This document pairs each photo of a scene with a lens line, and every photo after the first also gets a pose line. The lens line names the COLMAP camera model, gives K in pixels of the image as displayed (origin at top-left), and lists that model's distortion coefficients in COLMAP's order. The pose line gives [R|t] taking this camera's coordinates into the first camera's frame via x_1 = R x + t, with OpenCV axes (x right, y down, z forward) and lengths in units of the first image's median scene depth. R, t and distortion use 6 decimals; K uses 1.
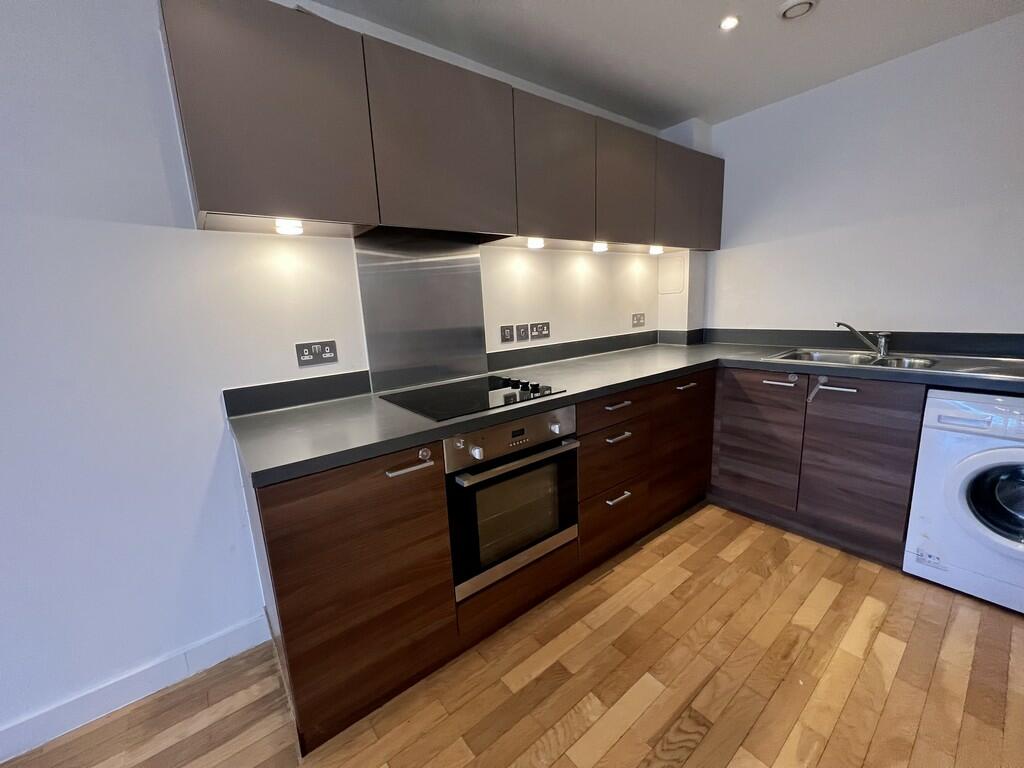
lens RADIAL K [[410.6, 0, 512.0], [0, 410.6, 384.0], [0, 0, 1]] dist [-0.000722, -0.000013]
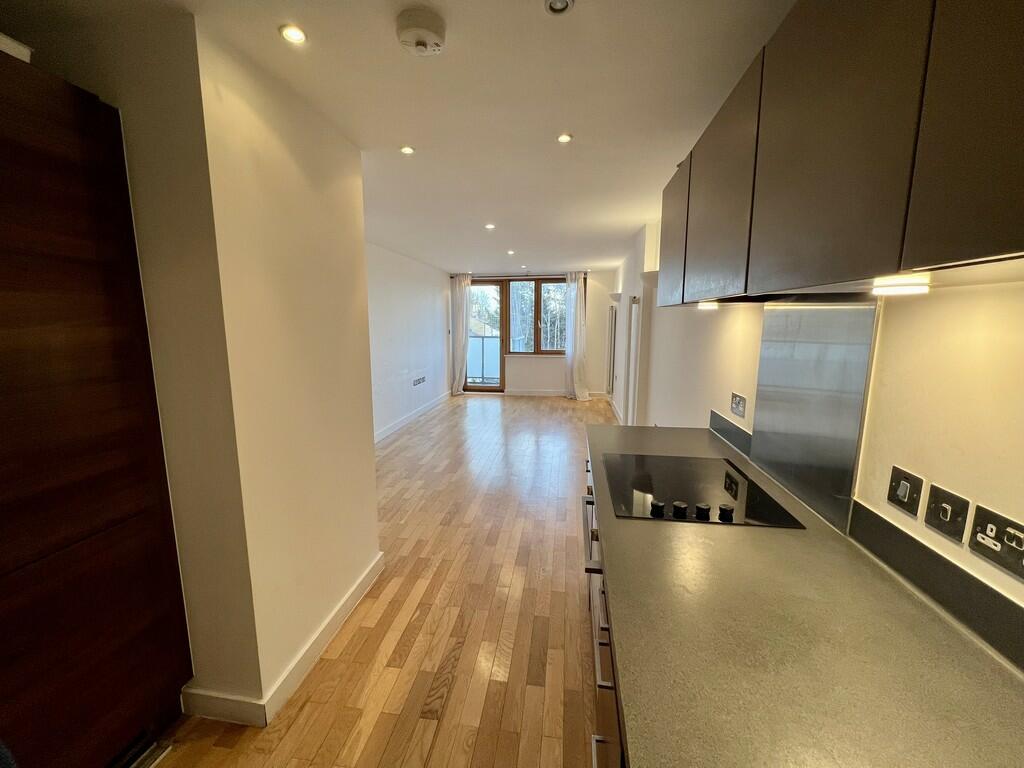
lens RADIAL K [[410.6, 0, 512.0], [0, 410.6, 384.0], [0, 0, 1]] dist [-0.000722, -0.000013]
pose [[-0.722122, 0.153082, -0.674615, 0.635577], [-0.099388, 0.942131, 0.320173, -0.371213], [0.684589, 0.298252, -0.665119, 1.120280]]
